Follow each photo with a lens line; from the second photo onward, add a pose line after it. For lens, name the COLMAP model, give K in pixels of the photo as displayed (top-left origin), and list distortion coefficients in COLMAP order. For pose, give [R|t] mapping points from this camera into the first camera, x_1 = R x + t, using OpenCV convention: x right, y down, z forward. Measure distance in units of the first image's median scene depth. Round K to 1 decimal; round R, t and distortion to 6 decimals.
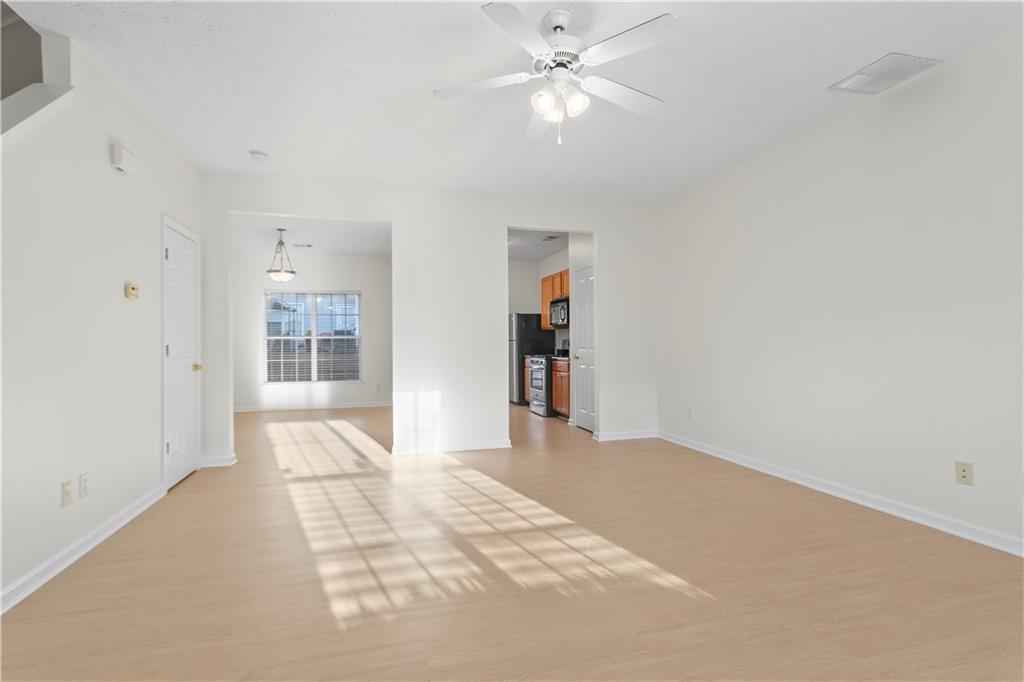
lens RADIAL K [[501.8, 0, 512.0], [0, 501.8, 341.0], [0, 0, 1]] dist [-0.011421, 0.000021]
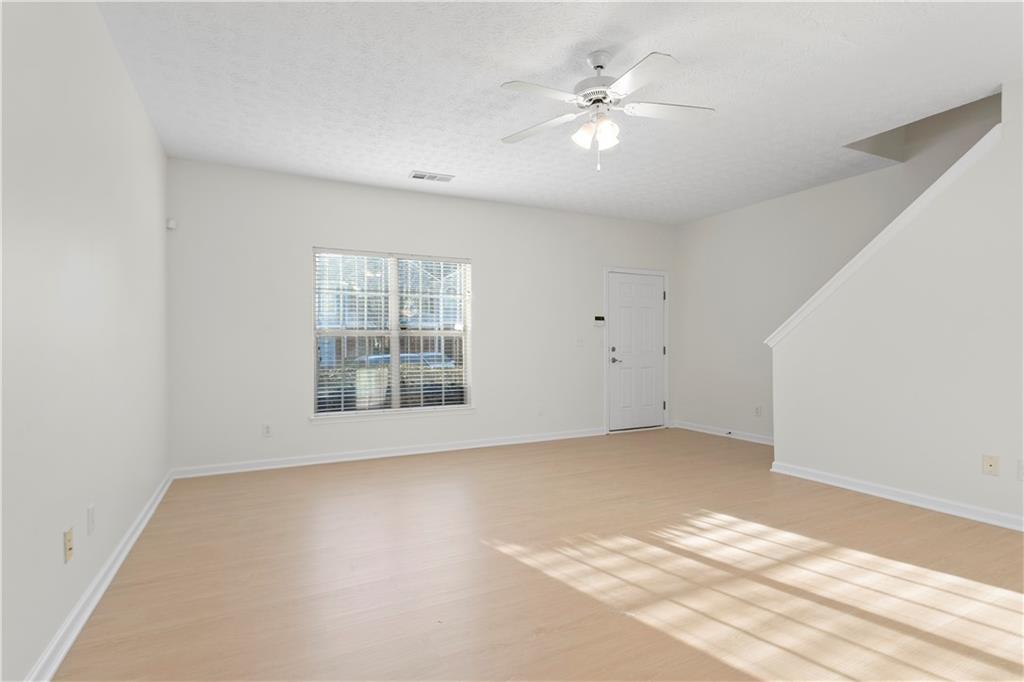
lens RADIAL K [[515.3, 0, 514.3], [0, 515.3, 346.7], [0, 0, 1]] dist [0.013883, 0.000177]
pose [[-0.980930, 0.012655, -0.193948, 0.484412], [0.012622, 0.999919, 0.001405, 0.001727], [0.193950, -0.001069, -0.981011, 1.988345]]
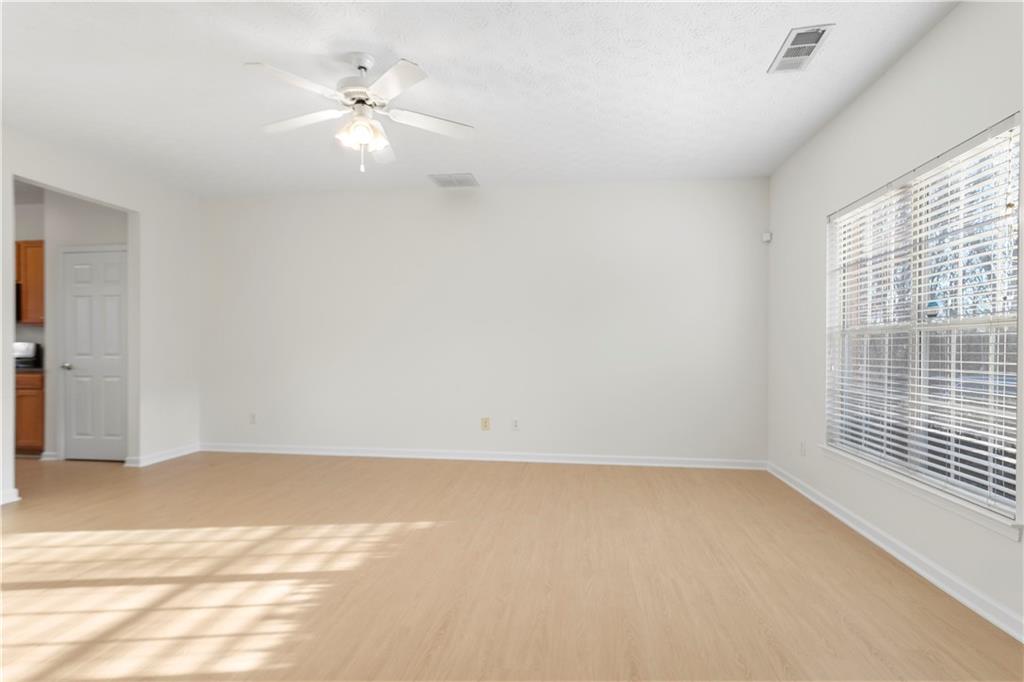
lens RADIAL K [[515.3, 0, 514.3], [0, 515.3, 346.7], [0, 0, 1]] dist [0.013883, 0.000177]
pose [[0.397633, 0.011056, 0.917478, -0.783156], [-0.007867, 0.999932, -0.008640, 0.009722], [-0.917511, -0.003783, 0.397692, 0.201678]]
